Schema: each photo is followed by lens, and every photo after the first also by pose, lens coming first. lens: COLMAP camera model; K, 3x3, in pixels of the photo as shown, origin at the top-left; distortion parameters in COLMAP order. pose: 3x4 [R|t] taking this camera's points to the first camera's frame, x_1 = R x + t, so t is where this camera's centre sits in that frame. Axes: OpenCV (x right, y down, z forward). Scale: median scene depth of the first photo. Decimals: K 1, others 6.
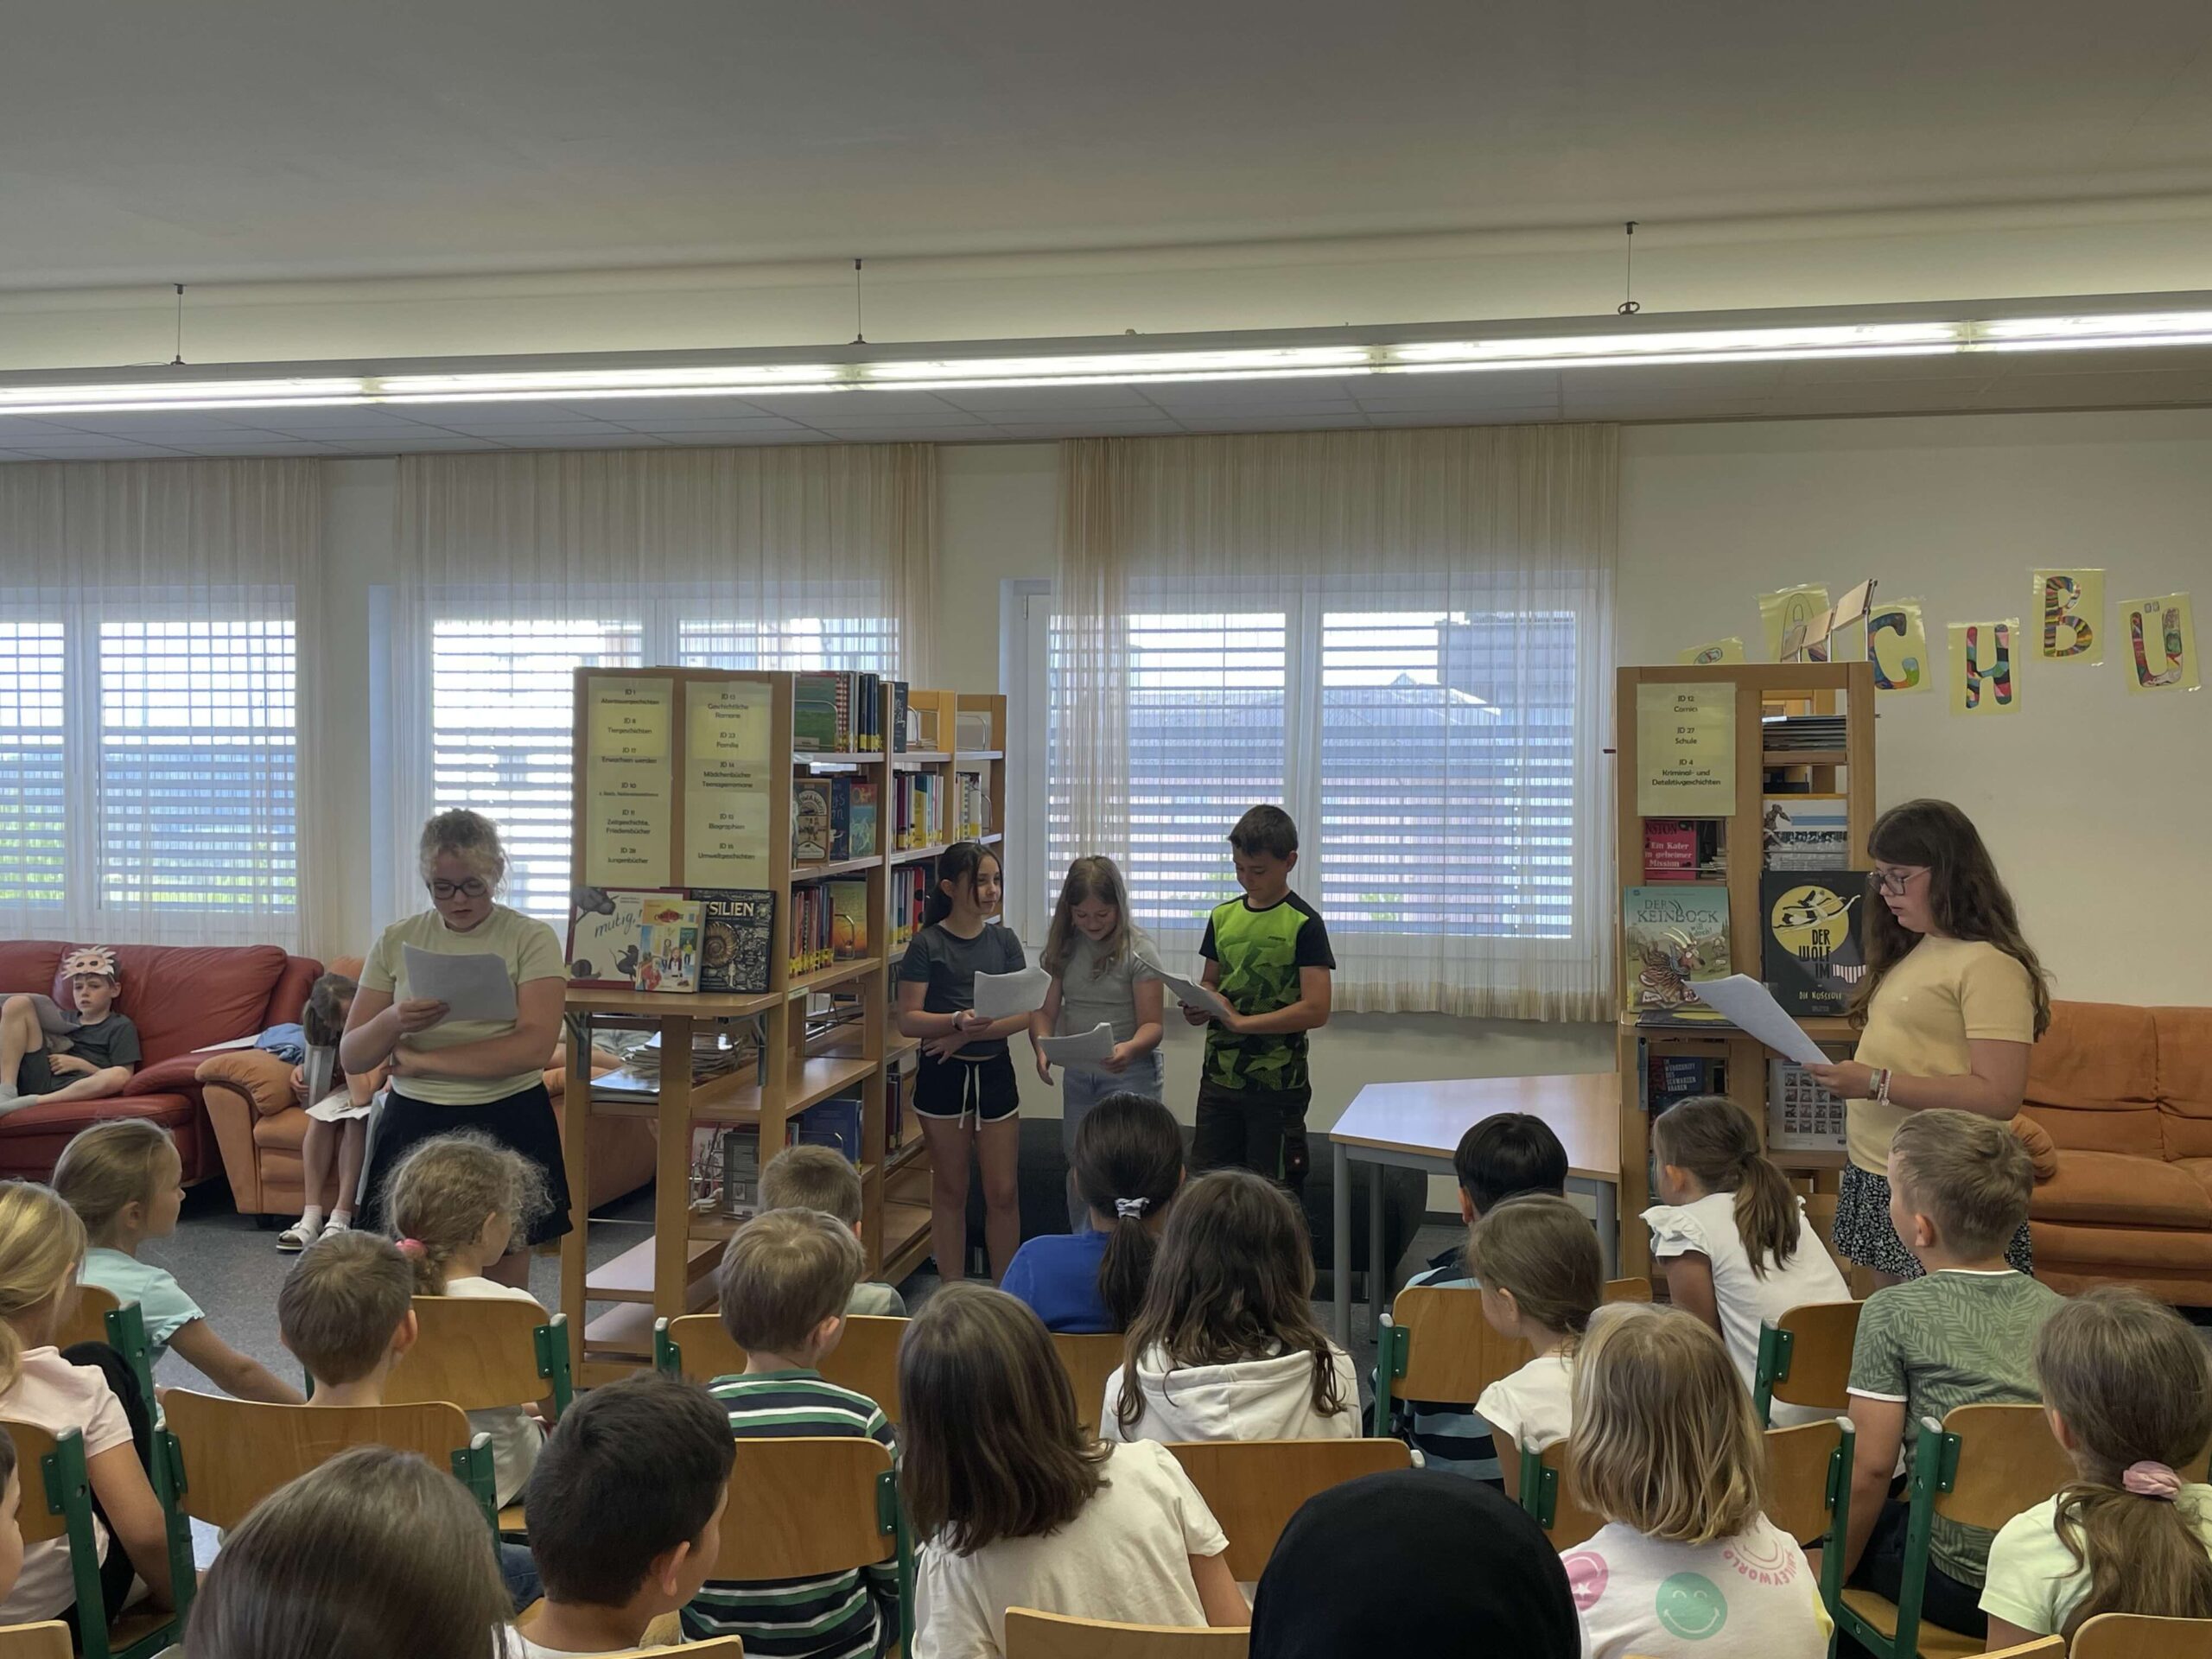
lens RADIAL K [[2193.4, 0, 1110.0], [0, 2193.4, 802.0], [0, 0, 1]] dist [0.130986, -0.226982]
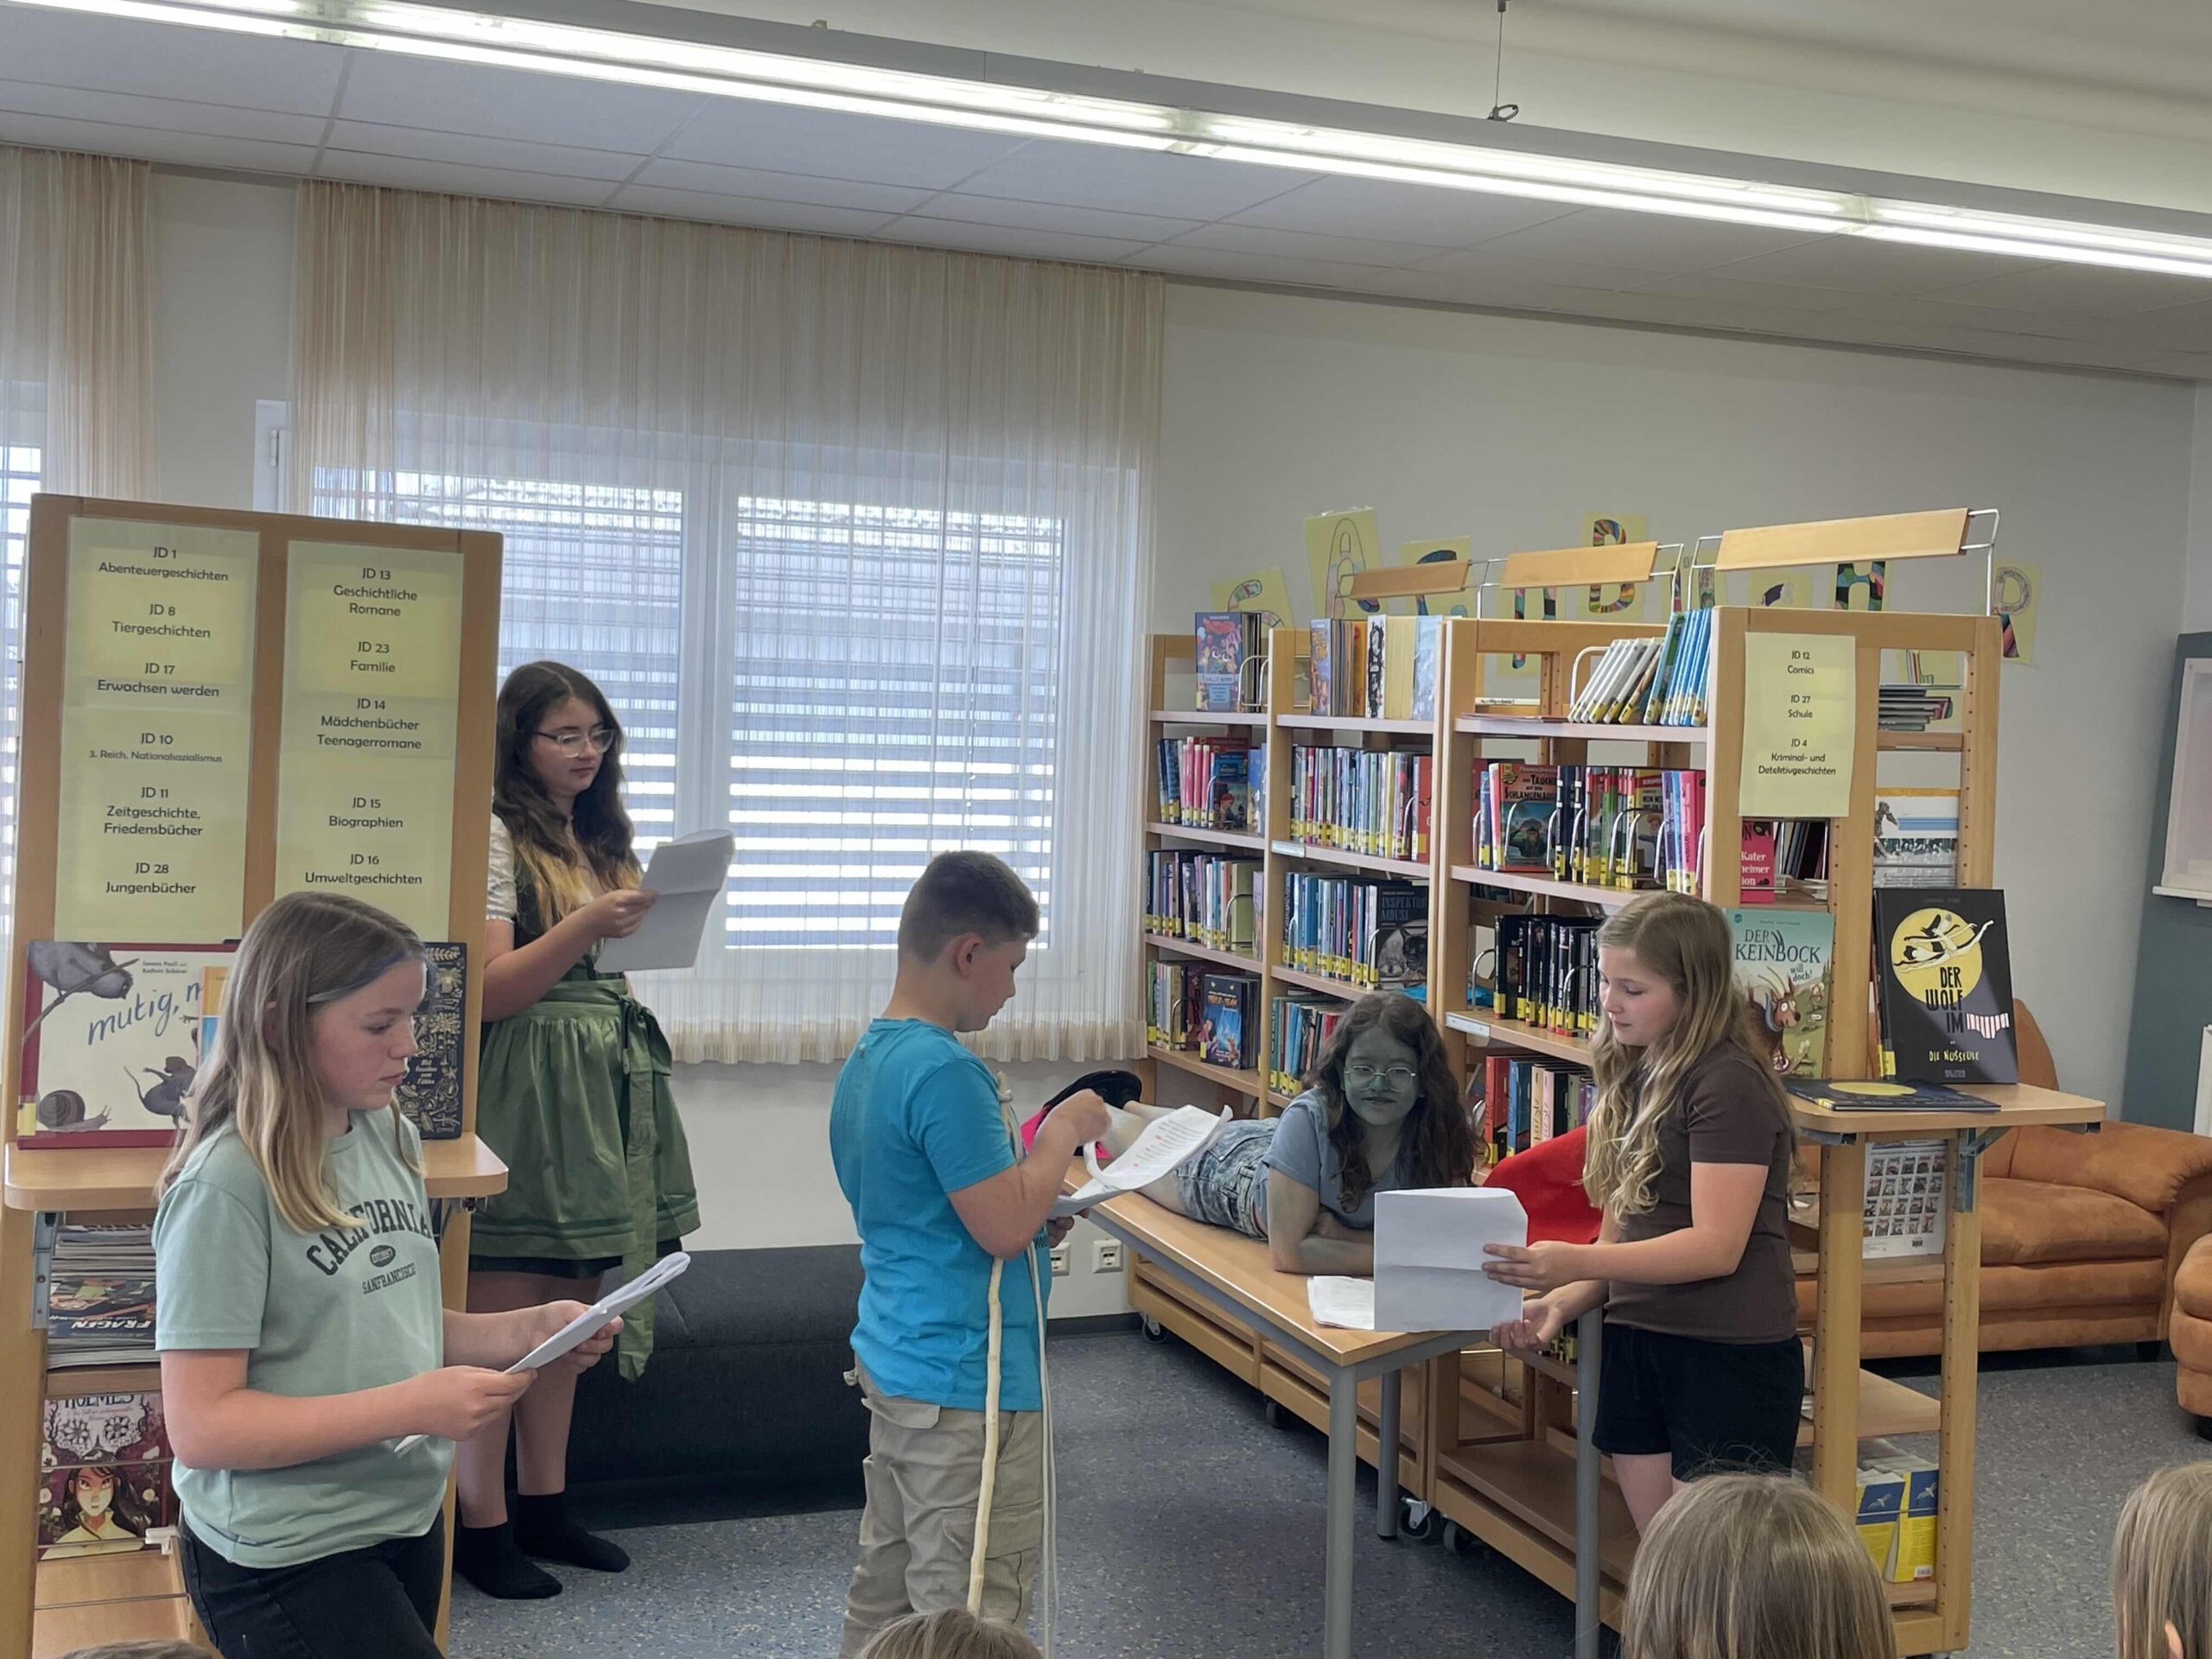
lens RADIAL K [[2456.6, 0, 1118.3], [0, 2456.6, 790.0], [0, 0, 1]] dist [0.141217, -0.282831]
pose [[0.839979, 0.010162, 0.542523, -0.301035], [-0.021550, 0.999661, 0.014642, -0.007822], [-0.542190, -0.023991, 0.839913, 0.355664]]
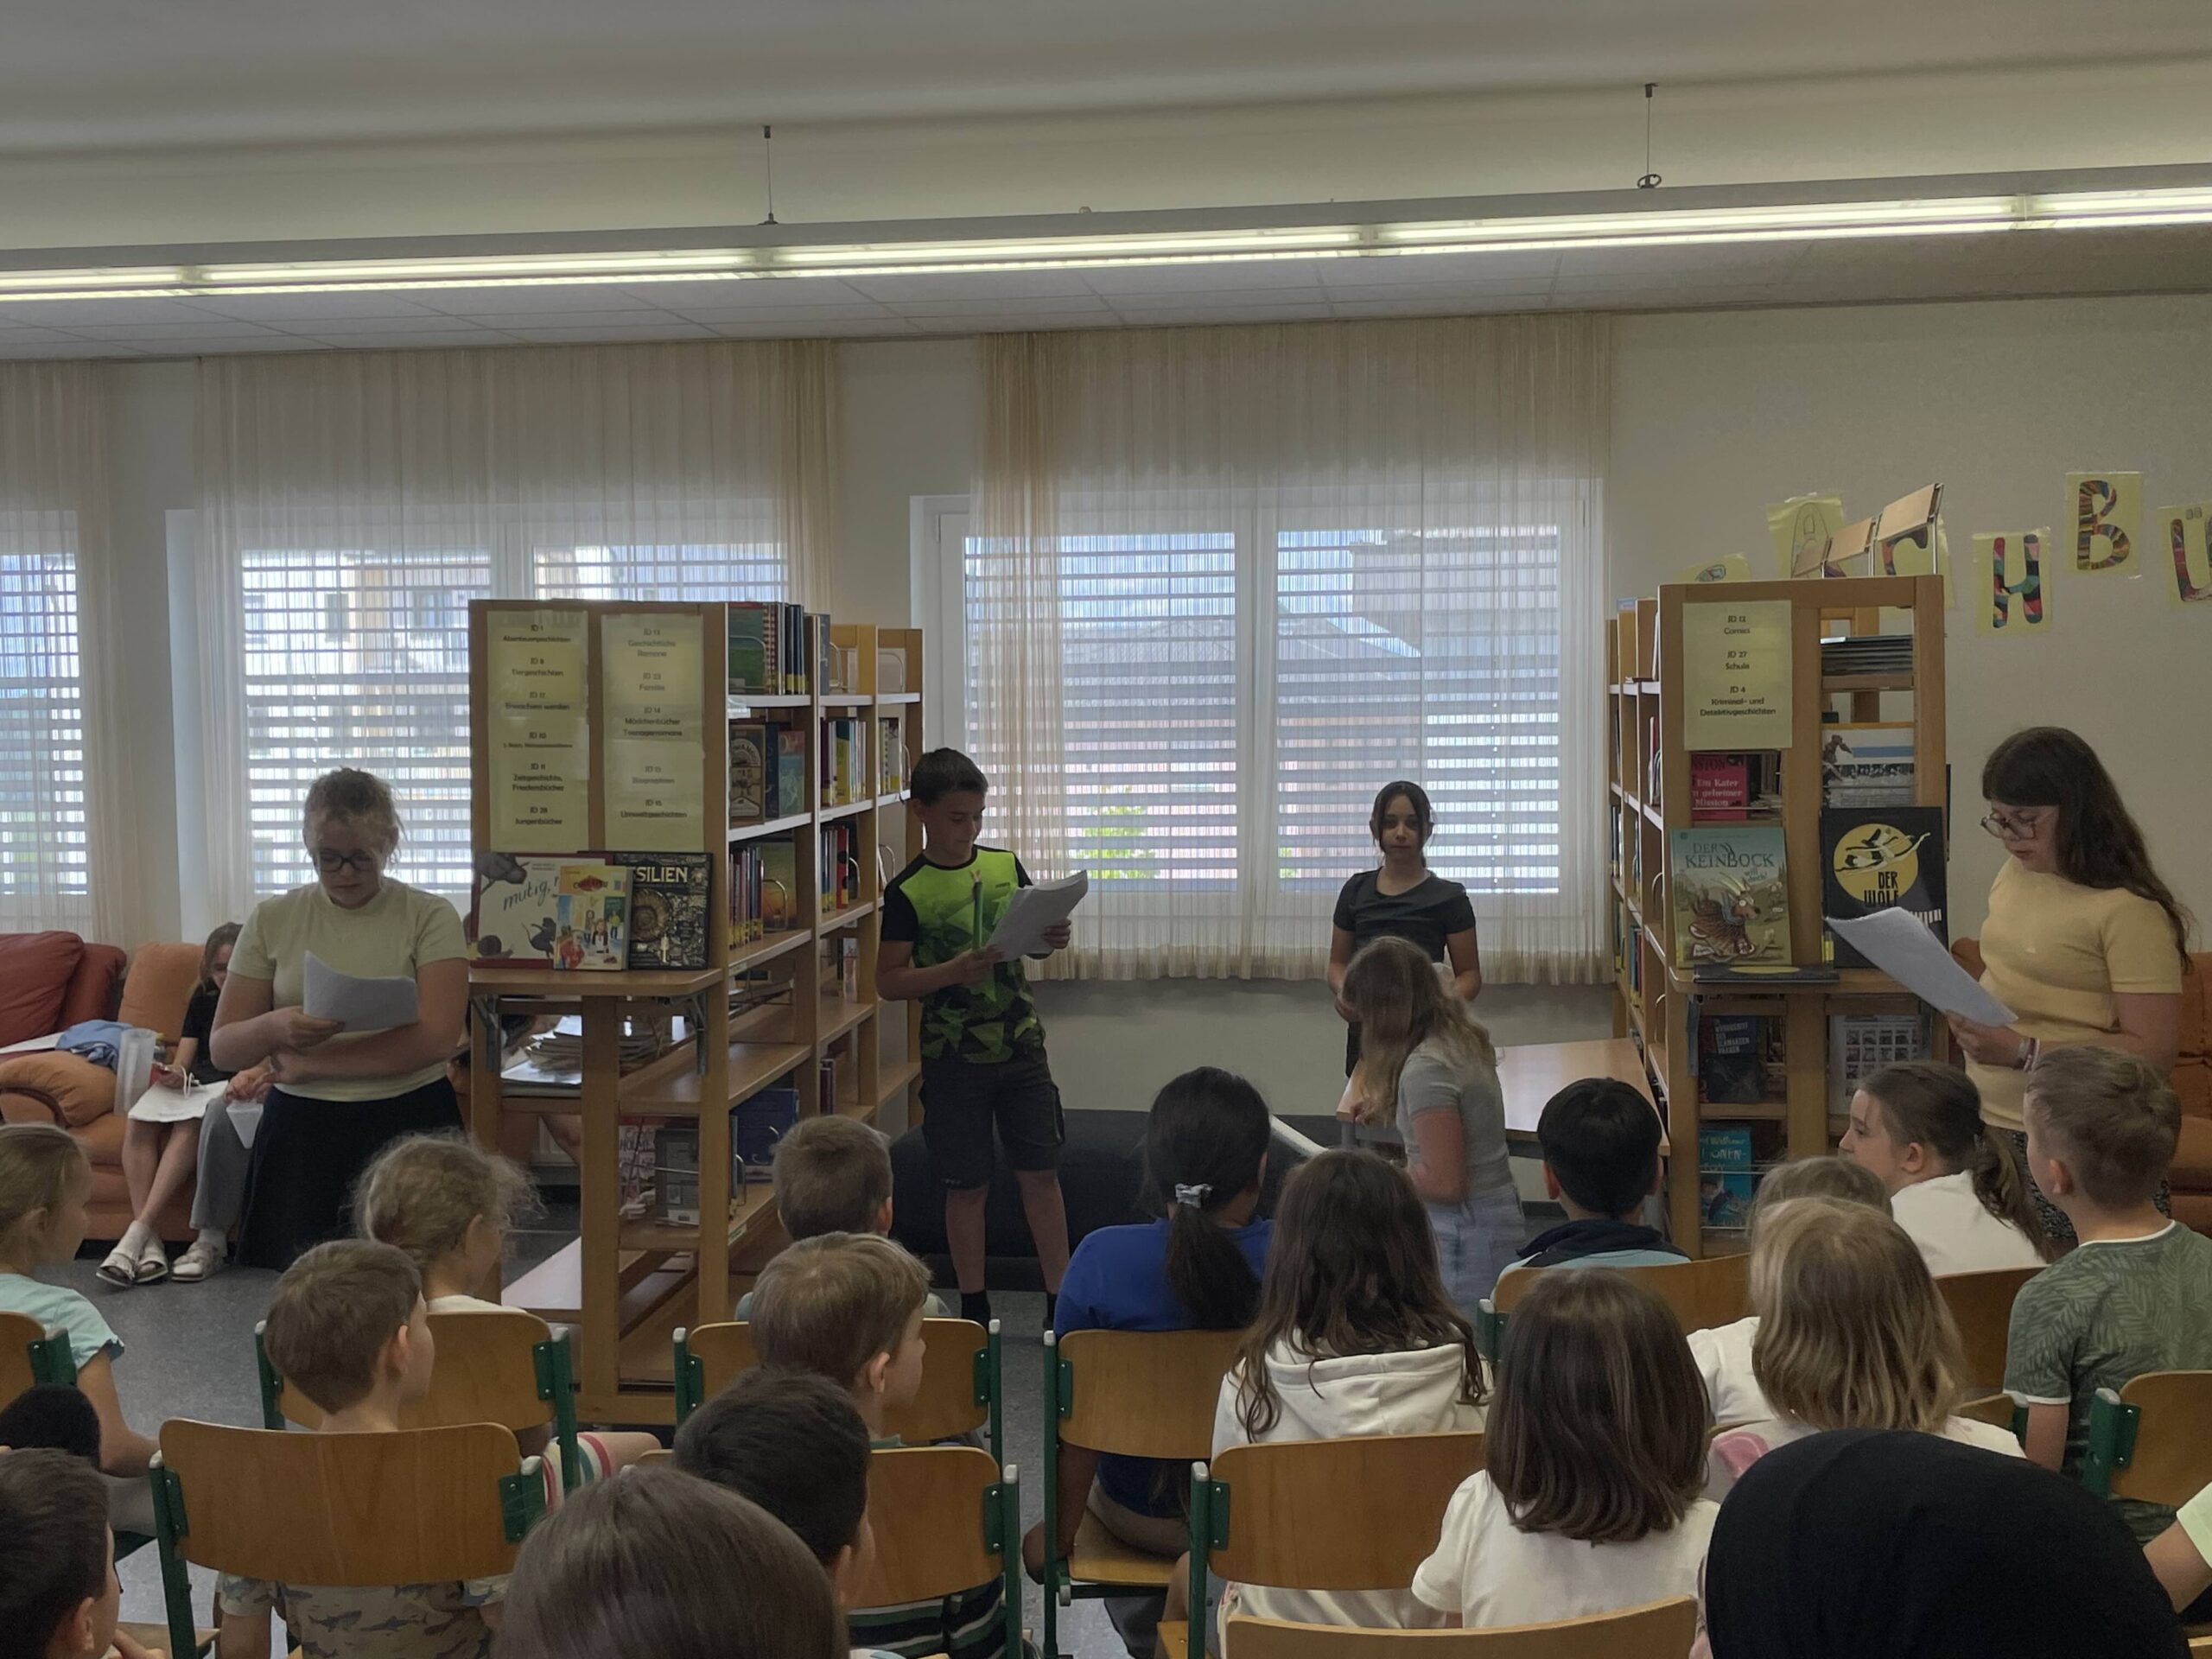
lens RADIAL K [[2498.7, 0, 1106.0], [0, 2498.7, 829.5], [0, 0, 1]] dist [0.140783, -0.269118]
pose [[0.997782, -0.018654, 0.063906, -0.051201], [0.016735, 0.999397, 0.030438, 0.002780], [-0.064435, -0.029301, 0.997492, -0.007088]]
